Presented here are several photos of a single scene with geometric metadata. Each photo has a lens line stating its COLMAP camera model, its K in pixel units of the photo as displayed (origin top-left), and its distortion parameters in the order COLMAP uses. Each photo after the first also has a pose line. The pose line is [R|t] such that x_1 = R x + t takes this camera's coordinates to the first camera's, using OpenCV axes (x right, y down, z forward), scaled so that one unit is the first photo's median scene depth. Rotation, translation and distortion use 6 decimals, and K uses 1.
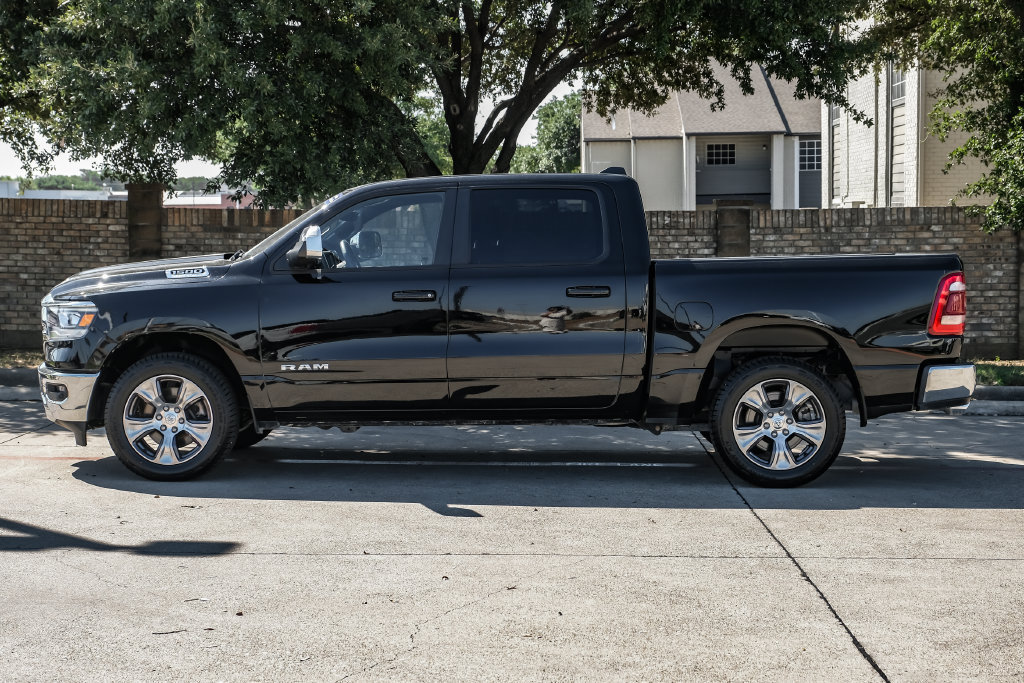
lens RADIAL K [[1923.6, 0, 449.6], [0, 1923.6, 285.3], [0, 0, 1]] dist [0.035324, 0.000000]
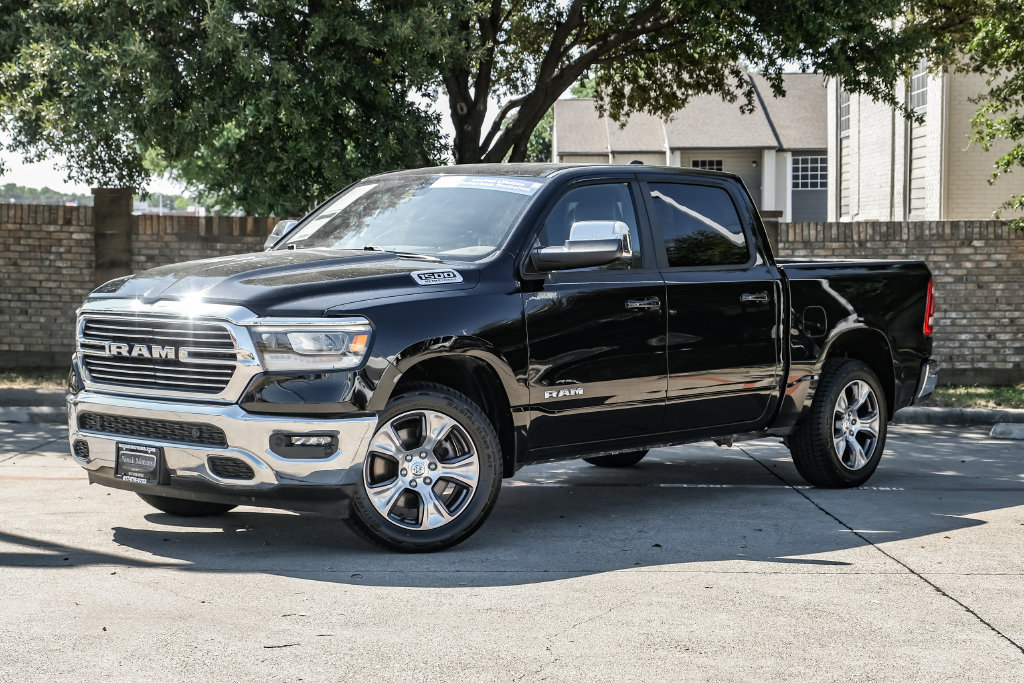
lens RADIAL K [[2118.0, 0, 502.0], [0, 2118.0, 319.3], [0, 0, 1]] dist [0.060272, 0.000000]
pose [[0.998195, 0.006247, 0.059734, -0.036526], [-0.006214, 0.999980, -0.000741, 0.008907], [-0.059738, 0.000369, 0.998214, -0.004823]]
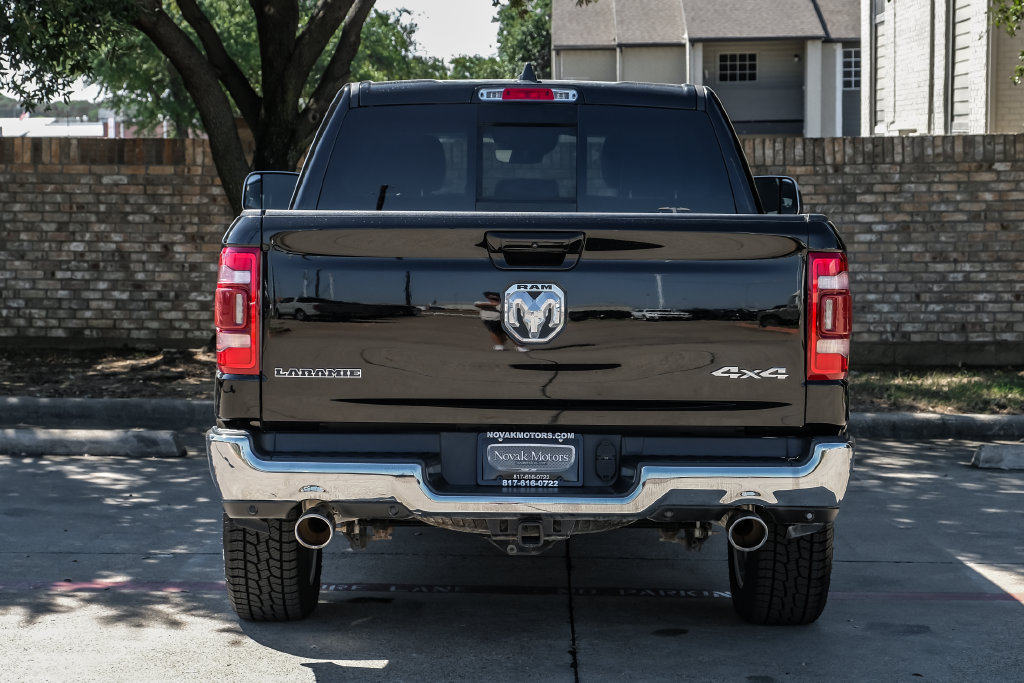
lens RADIAL K [[2379.9, 0, 495.3], [0, 2379.9, 299.2], [0, 0, 1]] dist [0.070162, 0.000000]
pose [[0.999755, -0.000107, 0.022125, 0.061228], [-0.000456, 0.999676, 0.025455, -0.005036], [-0.022120, -0.025459, 0.999431, 0.186584]]
